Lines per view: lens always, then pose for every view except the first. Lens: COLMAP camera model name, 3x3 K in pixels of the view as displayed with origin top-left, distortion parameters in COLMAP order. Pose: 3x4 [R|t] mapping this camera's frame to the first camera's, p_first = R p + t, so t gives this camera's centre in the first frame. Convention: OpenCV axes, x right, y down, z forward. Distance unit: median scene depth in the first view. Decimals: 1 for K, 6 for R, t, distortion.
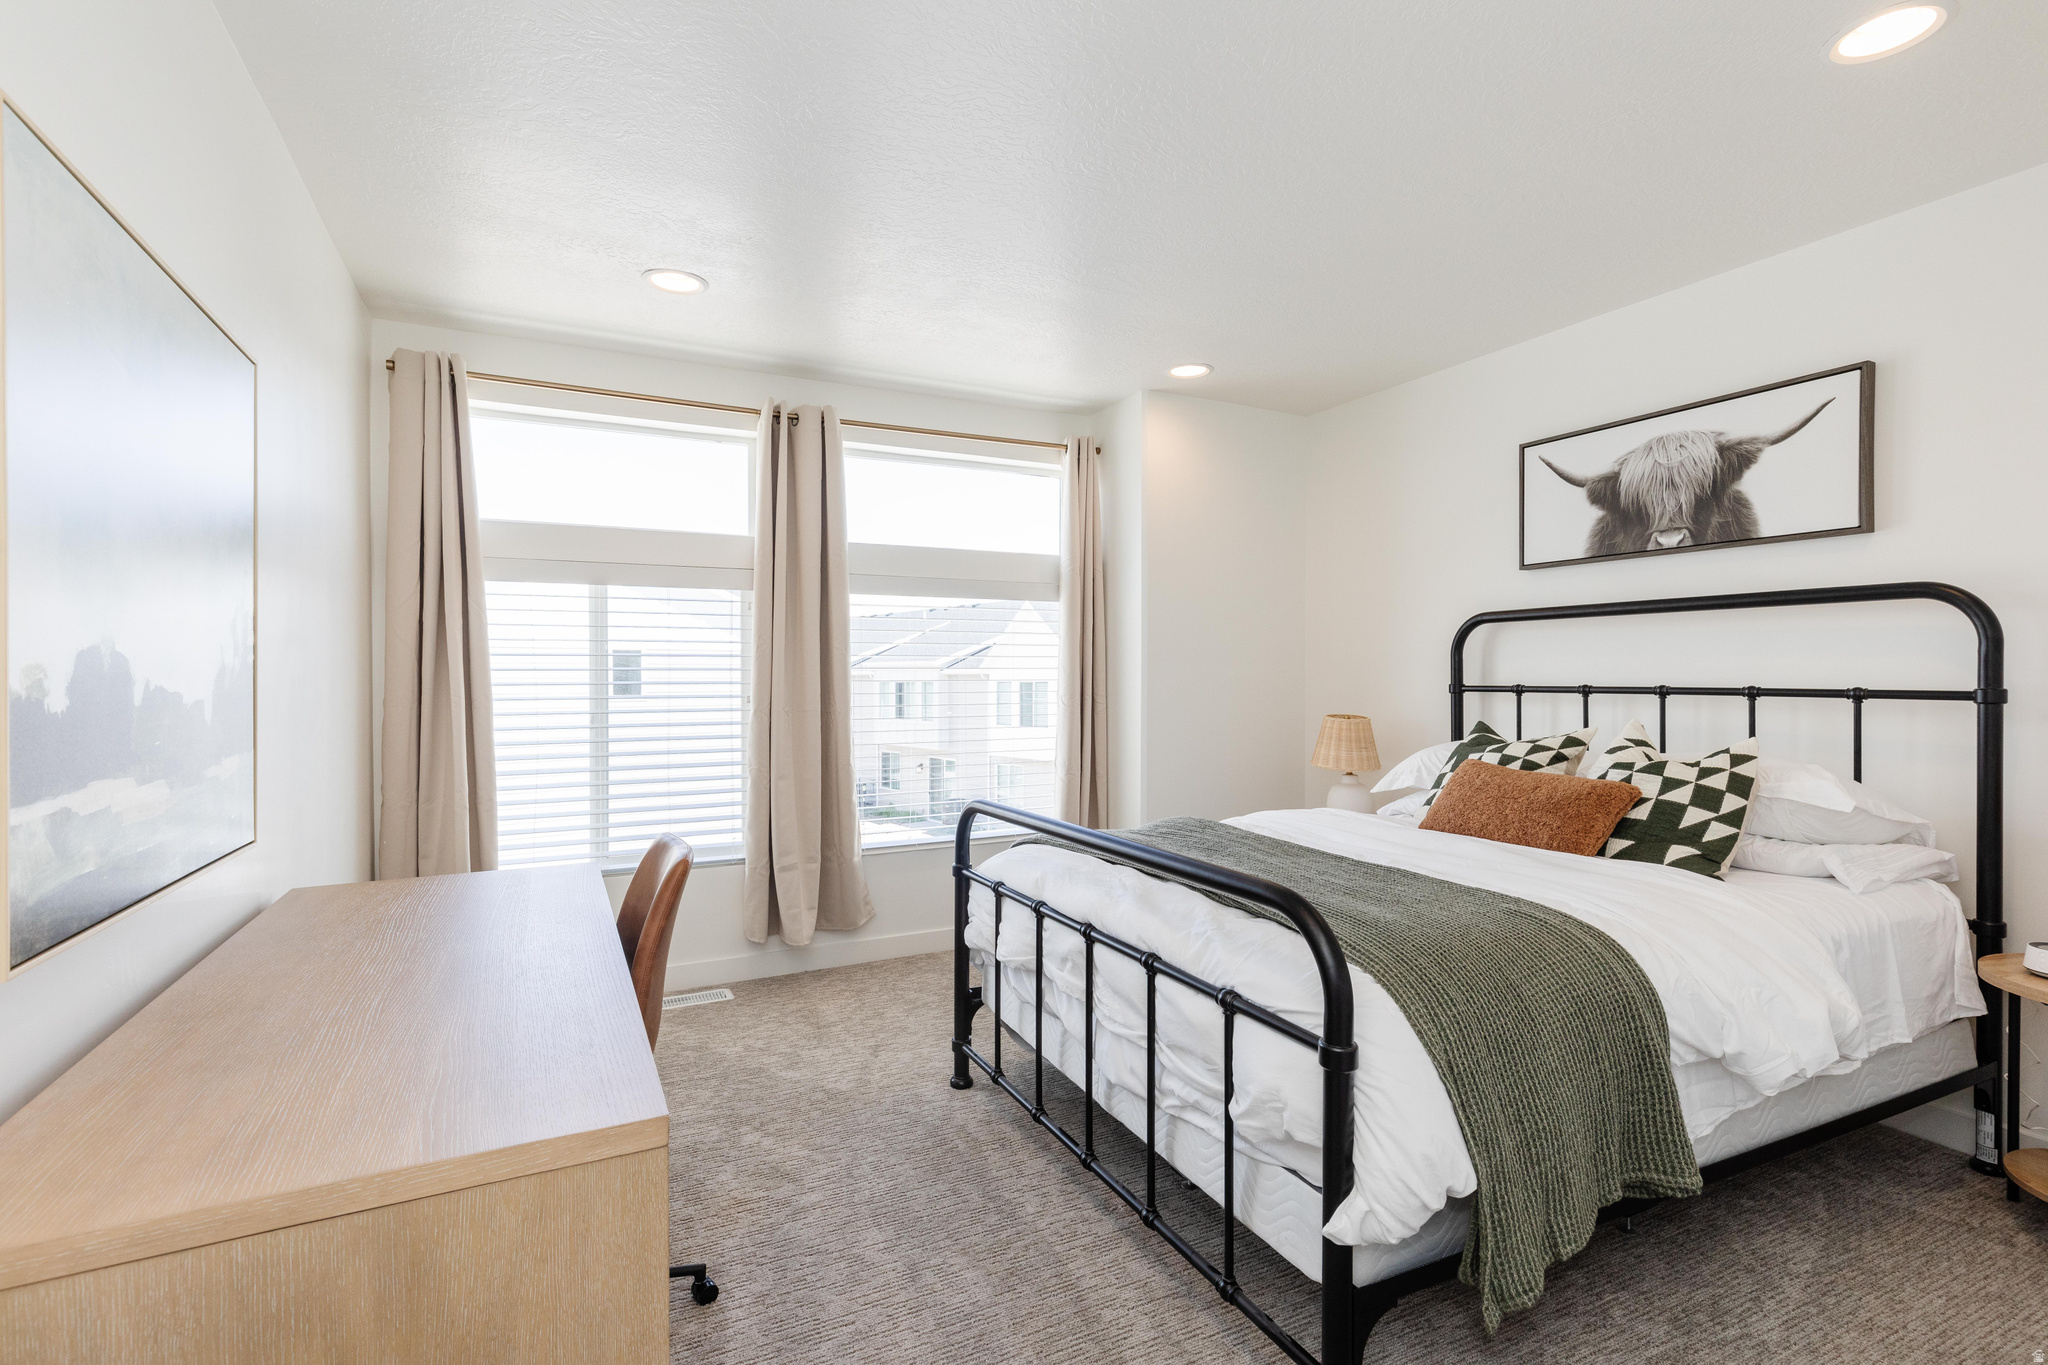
lens RADIAL K [[937.2, 0, 1017.4], [0, 937.2, 658.7], [0, 0, 1]] dist [0.004033, -0.000222]
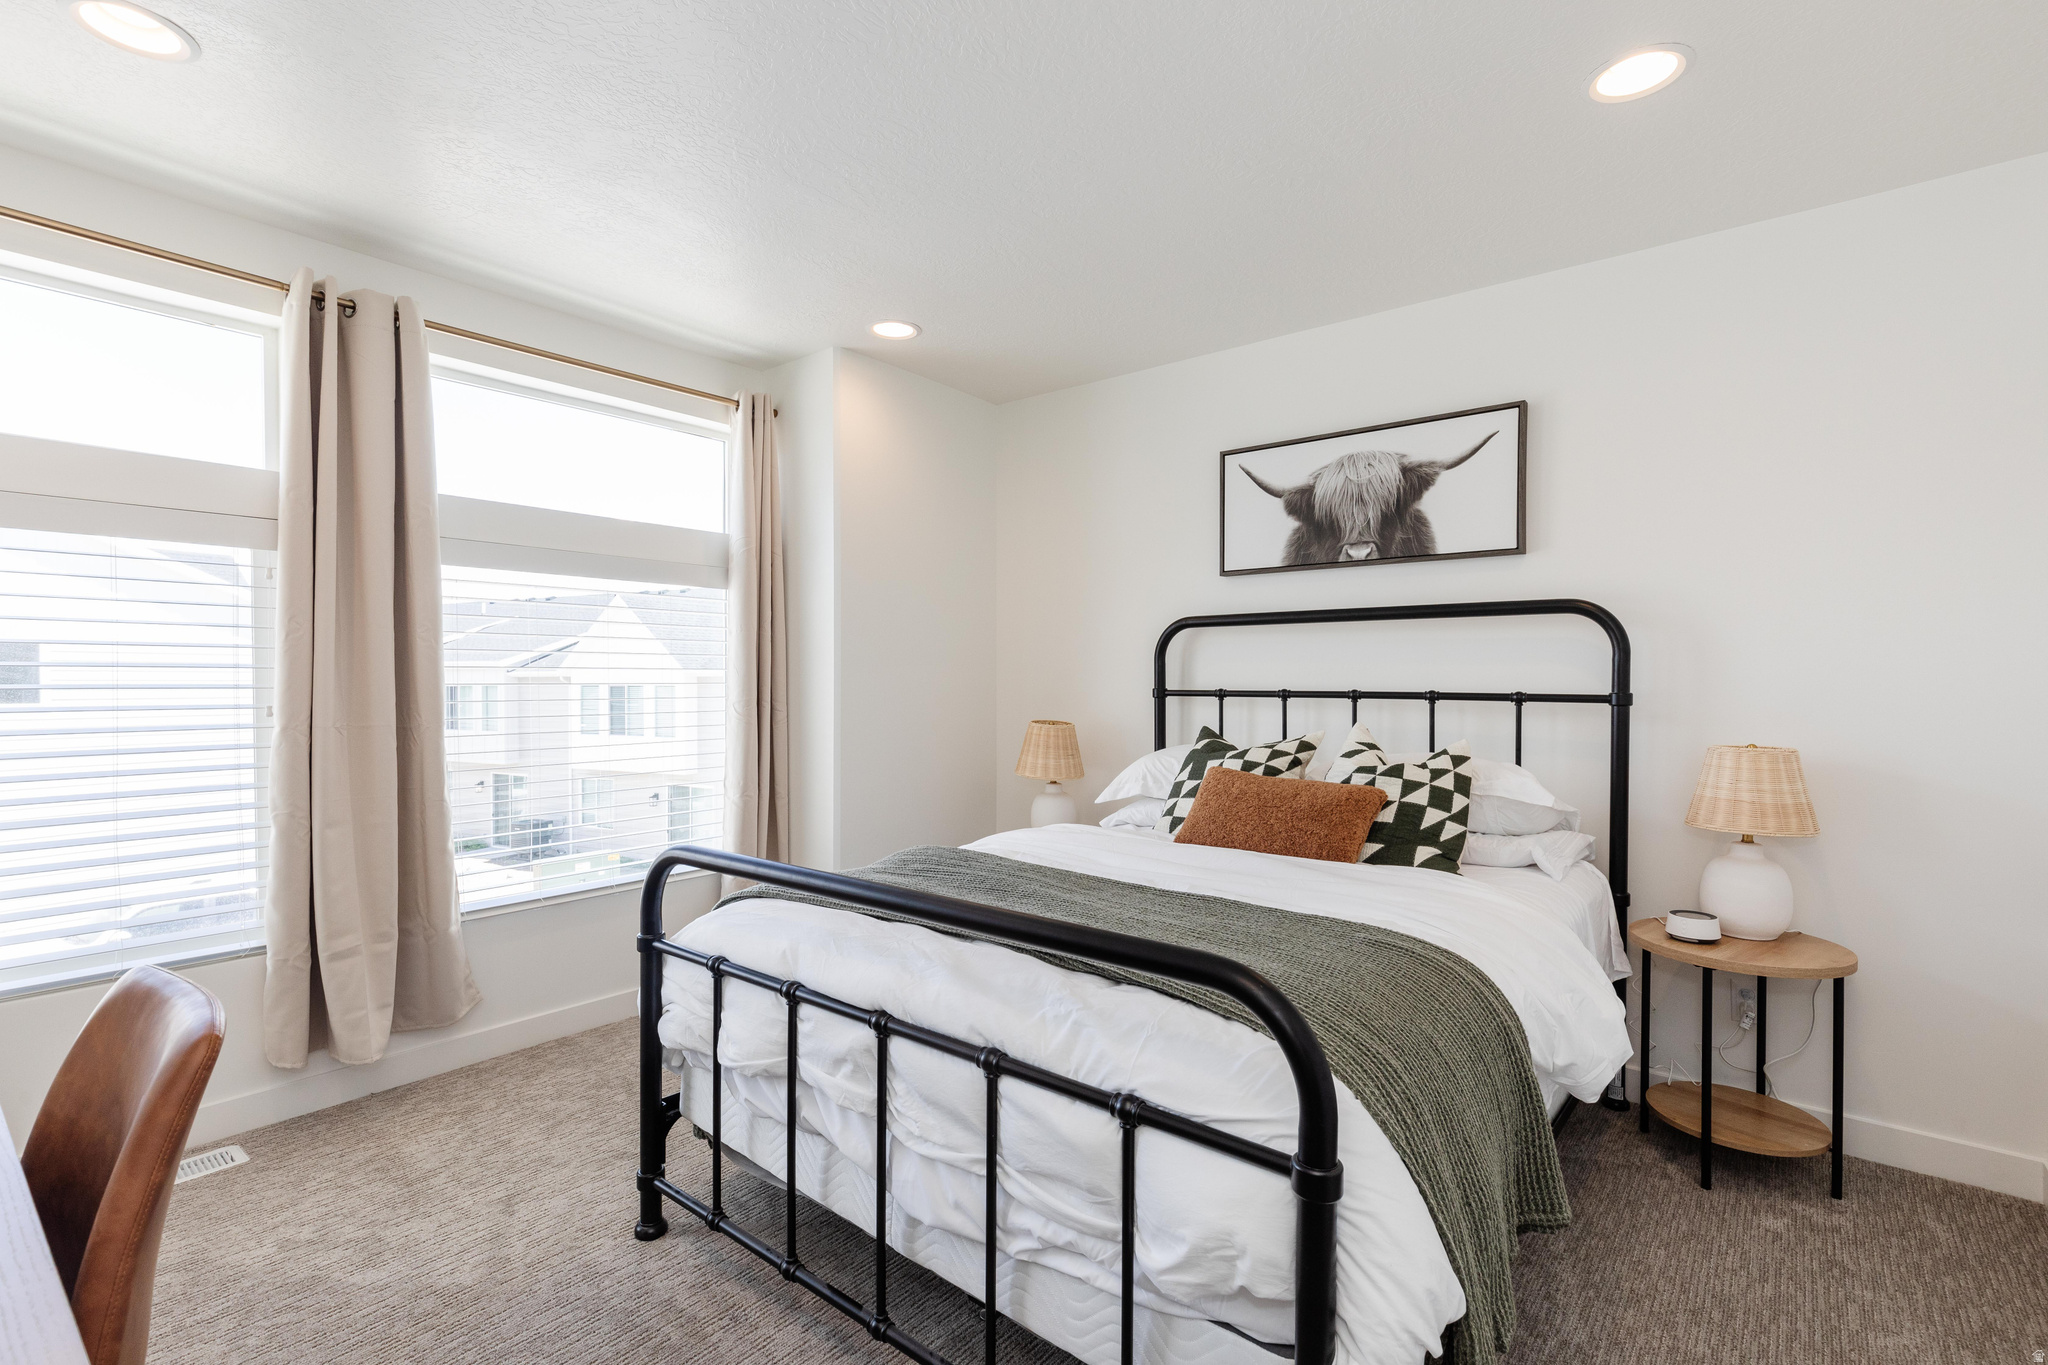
lens RADIAL K [[938.6, 0, 1025.2], [0, 938.6, 681.7], [0, 0, 1]] dist [0.005575, -0.000956]
pose [[0.910056, 0.002570, 0.414478, -0.094557], [-0.011301, 0.999763, 0.018613, 0.004033], [-0.414332, -0.021622, 0.909869, 0.203214]]
